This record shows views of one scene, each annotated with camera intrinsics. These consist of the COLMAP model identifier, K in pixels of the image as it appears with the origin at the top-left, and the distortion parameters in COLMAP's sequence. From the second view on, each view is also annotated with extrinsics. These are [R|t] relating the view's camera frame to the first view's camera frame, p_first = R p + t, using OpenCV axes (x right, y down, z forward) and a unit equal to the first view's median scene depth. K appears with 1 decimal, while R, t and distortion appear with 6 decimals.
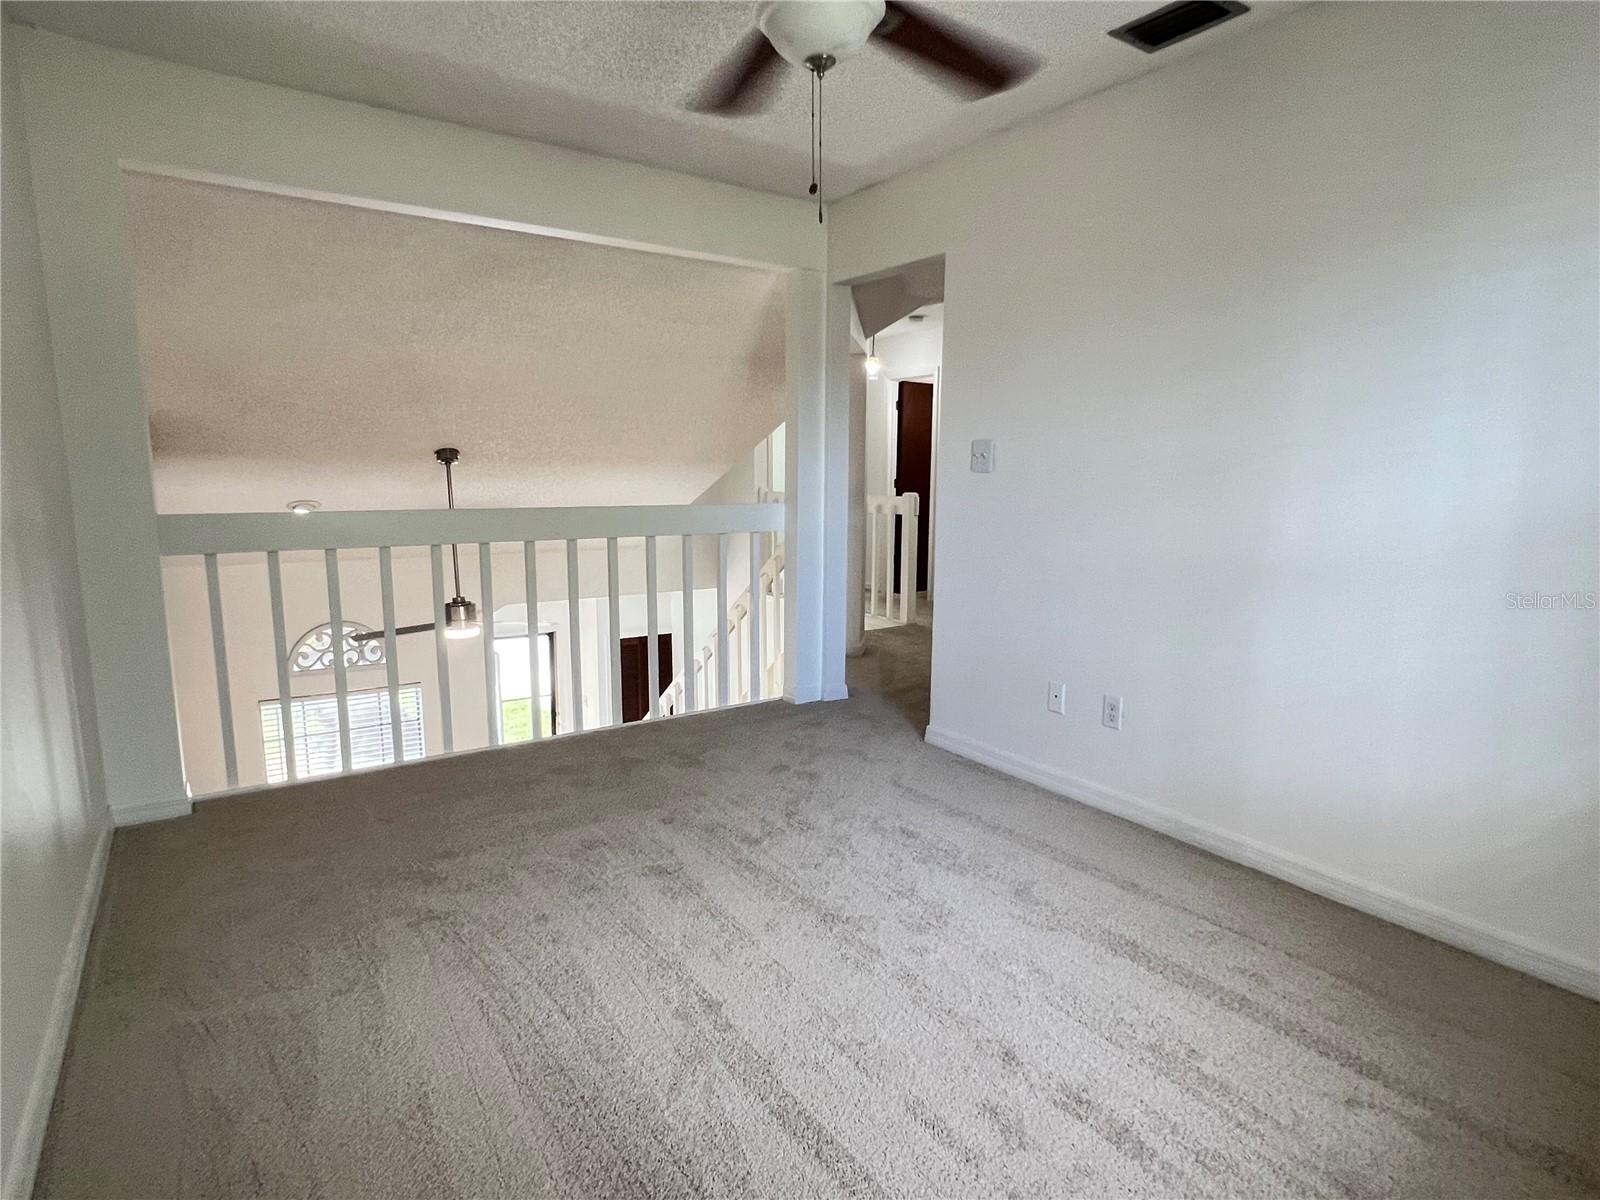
lens RADIAL K [[878.9, 0, 798.2], [0, 878.9, 600.5], [0, 0, 1]] dist [-0.001527, -0.000267]
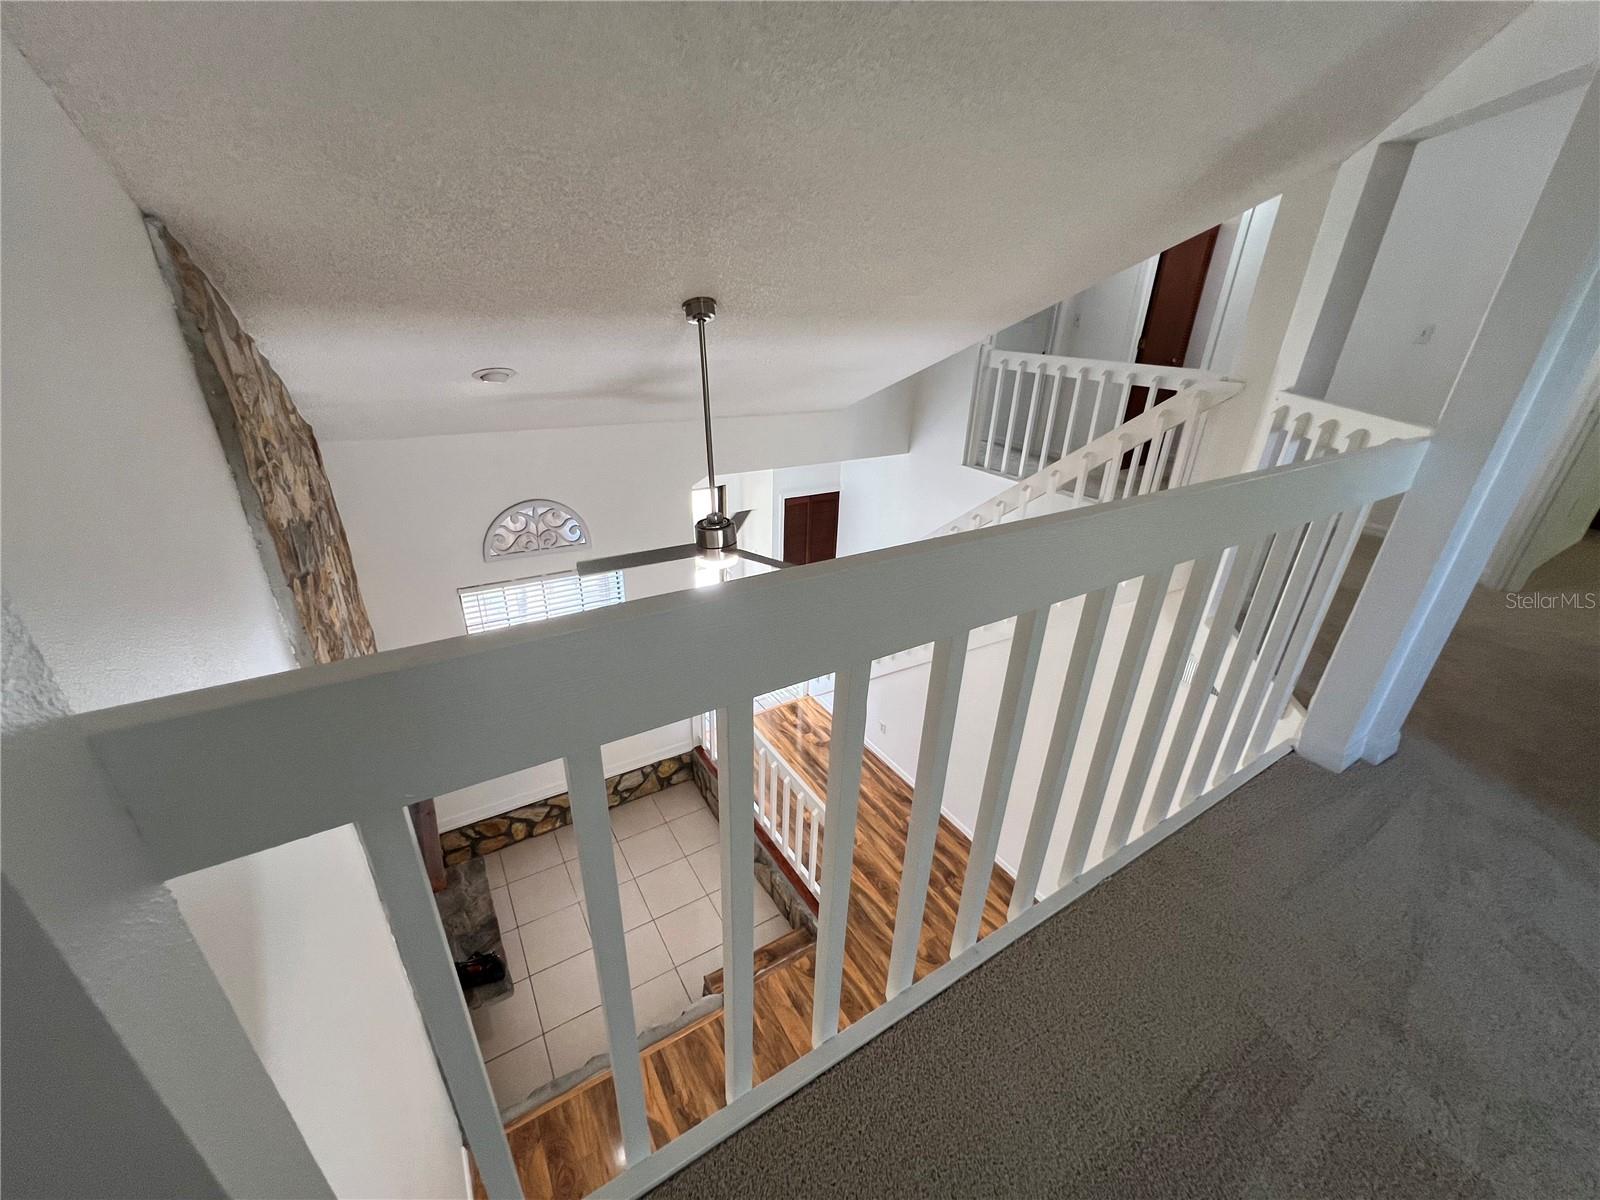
lens RADIAL K [[640.0, 0, 797.9], [0, 640.0, 596.1], [0, 0, 1]] dist [0.000899, 0.000122]
pose [[0.998730, 0.033263, -0.037841, -0.225040], [-0.022188, 0.964705, 0.262395, -0.061307], [0.045234, -0.261222, 0.964218, 0.354256]]
